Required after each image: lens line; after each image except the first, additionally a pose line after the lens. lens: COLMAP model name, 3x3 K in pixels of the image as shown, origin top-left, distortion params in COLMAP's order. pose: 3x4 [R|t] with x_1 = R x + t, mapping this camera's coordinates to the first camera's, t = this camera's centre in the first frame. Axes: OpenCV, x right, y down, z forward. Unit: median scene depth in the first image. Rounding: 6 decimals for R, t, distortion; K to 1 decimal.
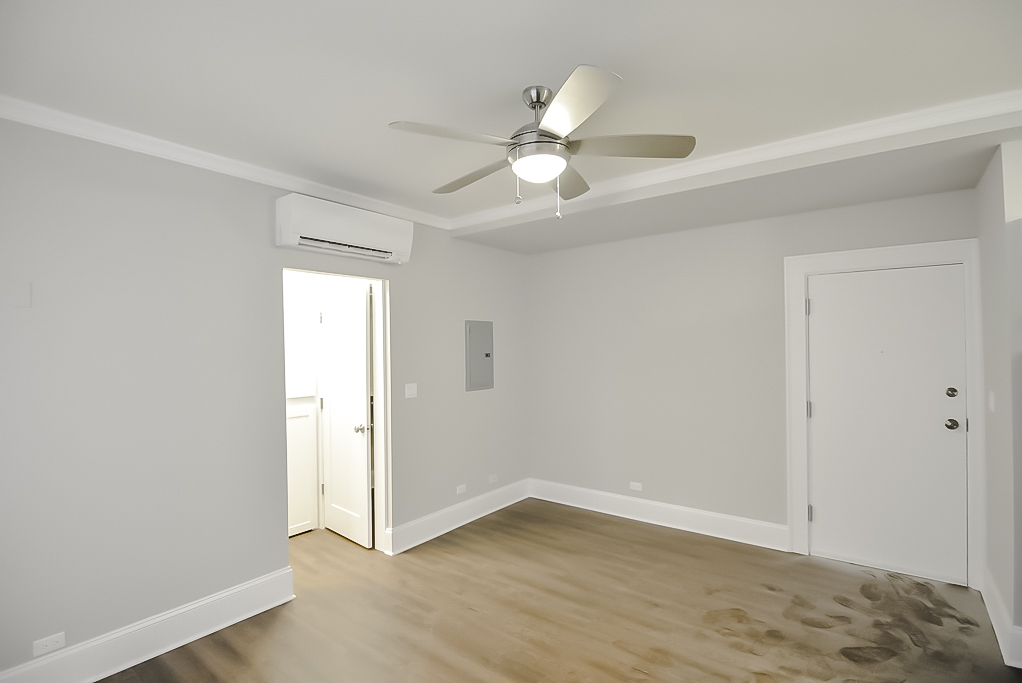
lens RADIAL K [[496.6, 0, 509.3], [0, 496.6, 342.1], [0, 0, 1]] dist [-0.017892, -0.003613]
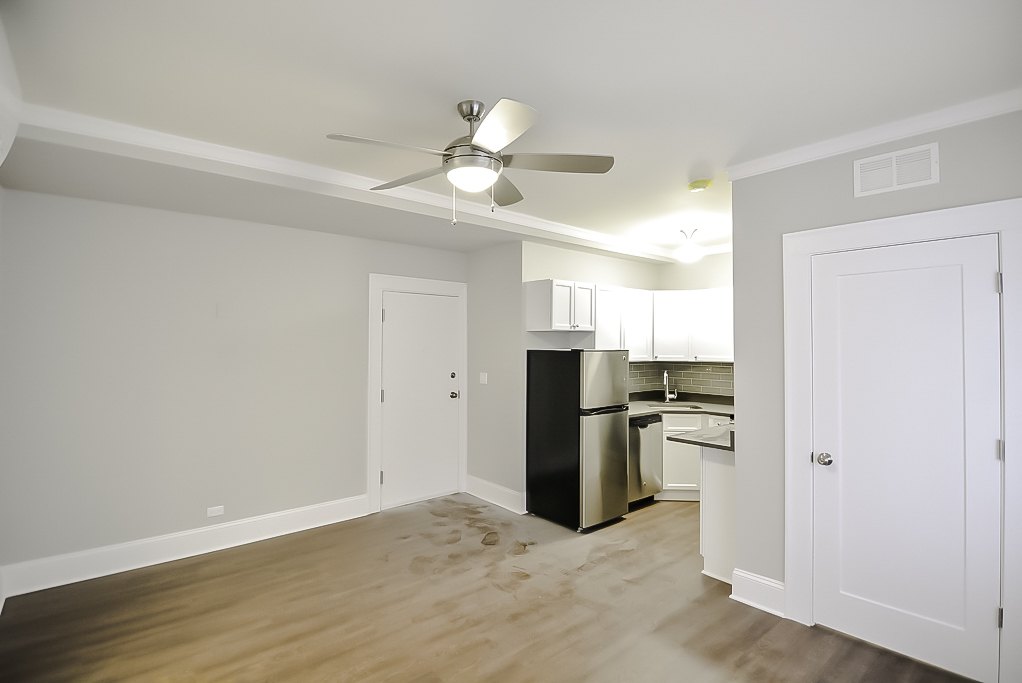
lens RADIAL K [[496.6, 0, 507.0], [0, 496.6, 345.9], [0, 0, 1]] dist [-0.017892, -0.003613]
pose [[0.208284, 0.002973, 0.978064, -0.681321], [-0.010061, 0.999949, -0.000896, 0.004832], [-0.978017, -0.009654, 0.208303, 0.493362]]
